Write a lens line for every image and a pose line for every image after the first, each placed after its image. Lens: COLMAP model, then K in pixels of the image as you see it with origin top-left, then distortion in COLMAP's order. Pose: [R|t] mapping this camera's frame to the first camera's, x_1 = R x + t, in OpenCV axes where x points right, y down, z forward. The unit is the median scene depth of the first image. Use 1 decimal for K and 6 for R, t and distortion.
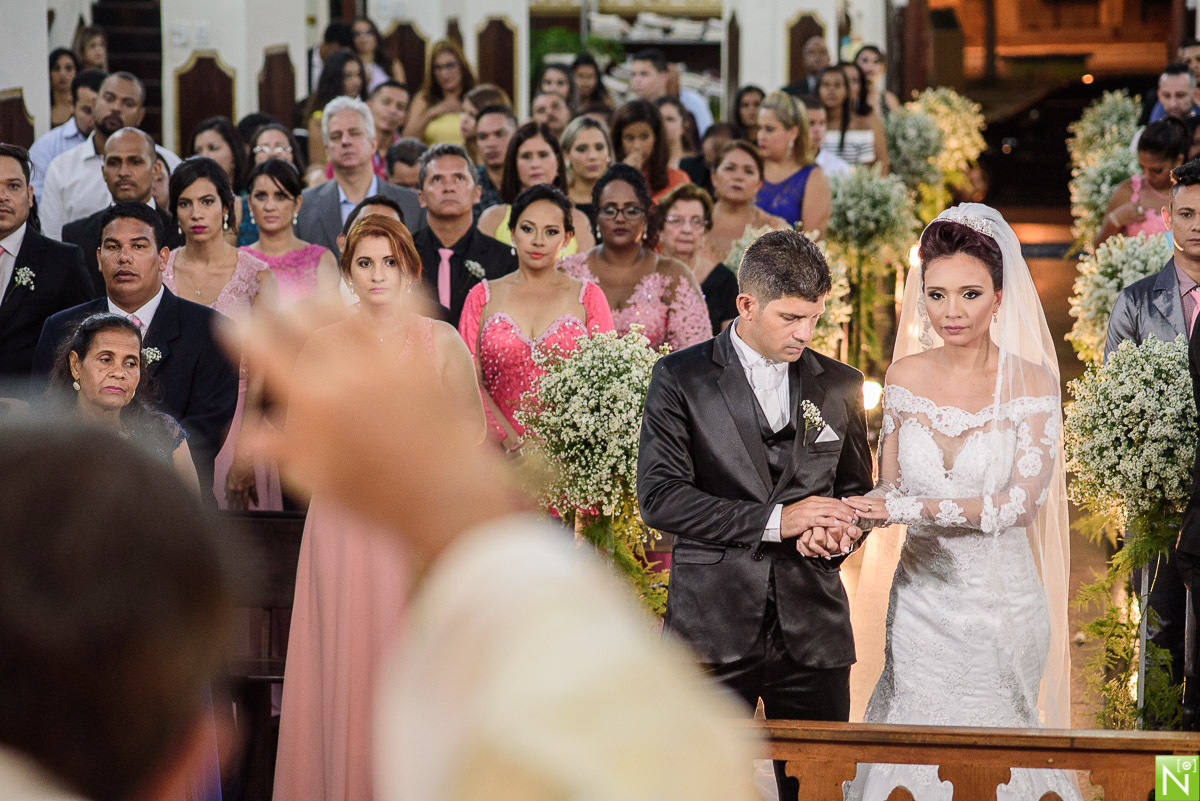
lens RADIAL K [[3656.2, 0, 600.0], [0, 3656.2, 400.5], [0, 0, 1]] dist [-0.048468, 1.412962]
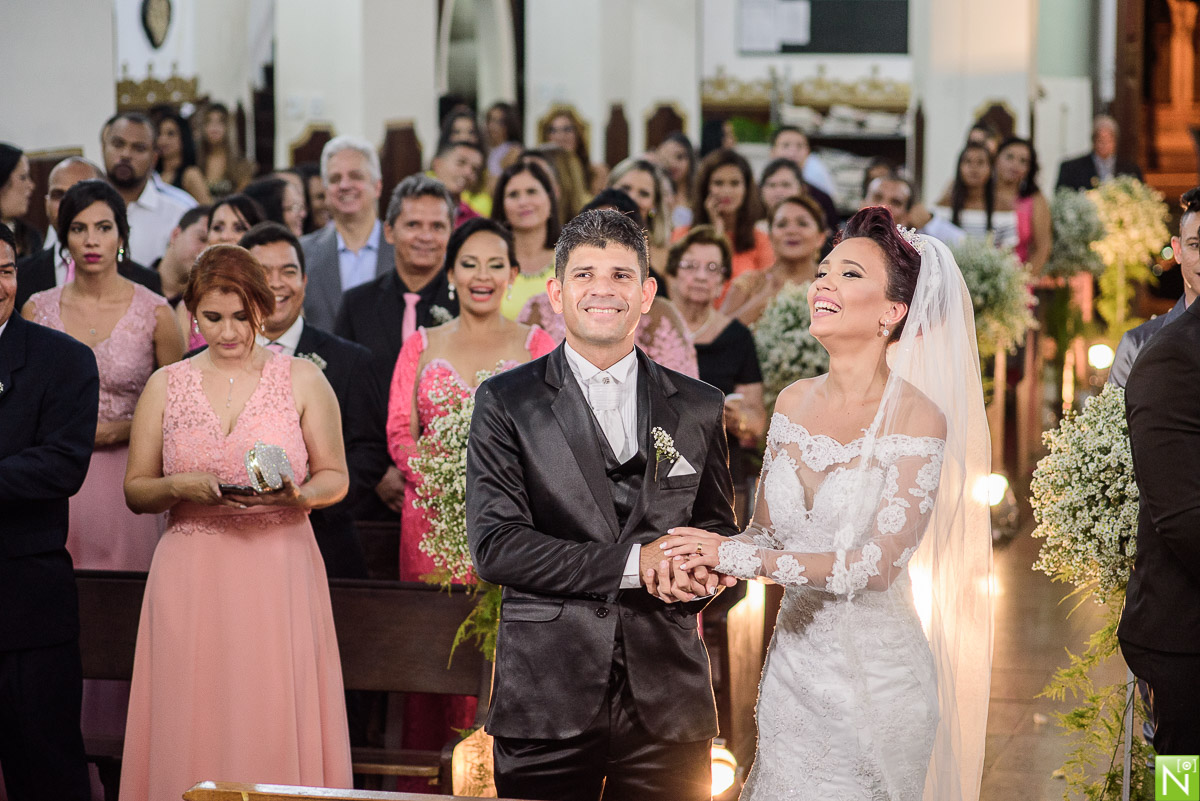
lens RADIAL K [[3656.2, 0, 600.0], [0, 3656.2, 400.5], [0, 0, 1]] dist [-0.048468, 1.412962]
pose [[0.995921, 0.012940, -0.089300, 0.078118], [-0.016362, 0.999155, -0.037700, 0.016762], [0.088736, 0.039008, 0.995291, 0.103410]]
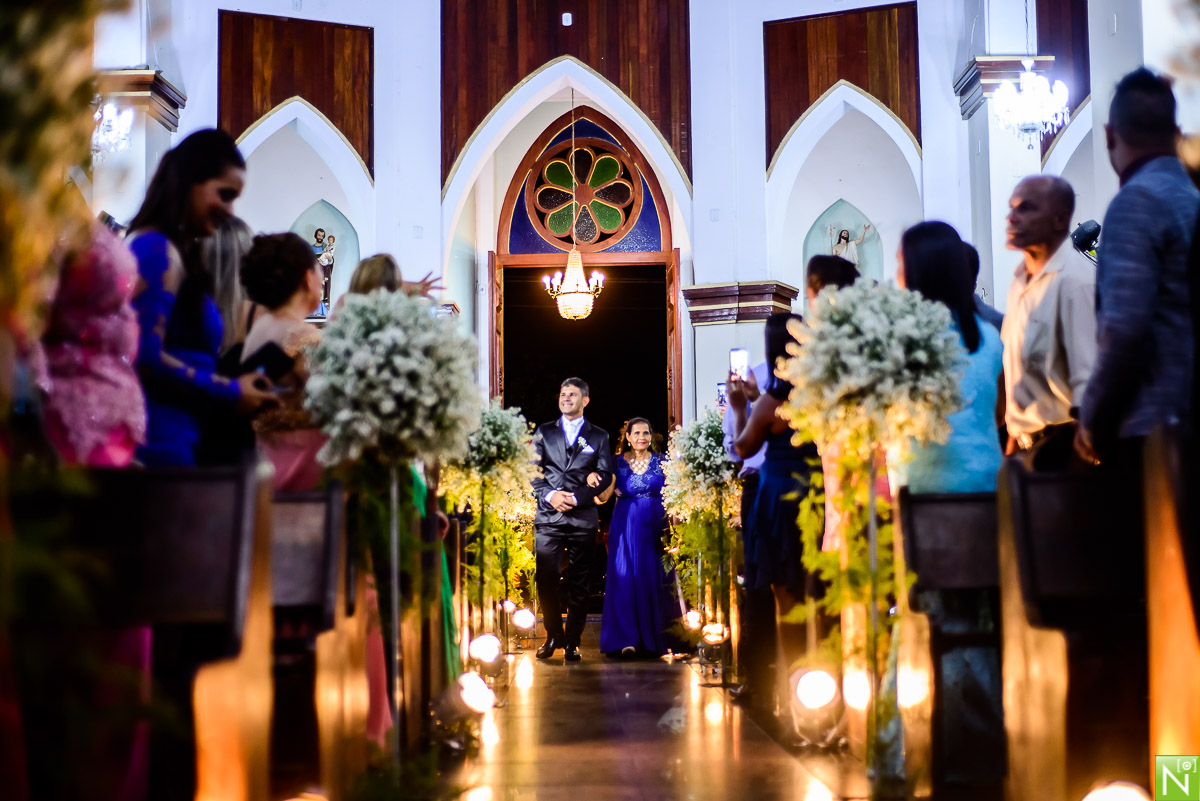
lens RADIAL K [[1756.1, 0, 602.5], [0, 1756.1, 458.9], [0, 0, 1]] dist [-0.025108, -0.072204]
pose [[0.986862, 0.000271, 0.161566, 0.032066], [0.031495, 0.980492, -0.194018, 0.063404], [-0.158467, 0.196557, 0.967602, 0.662556]]
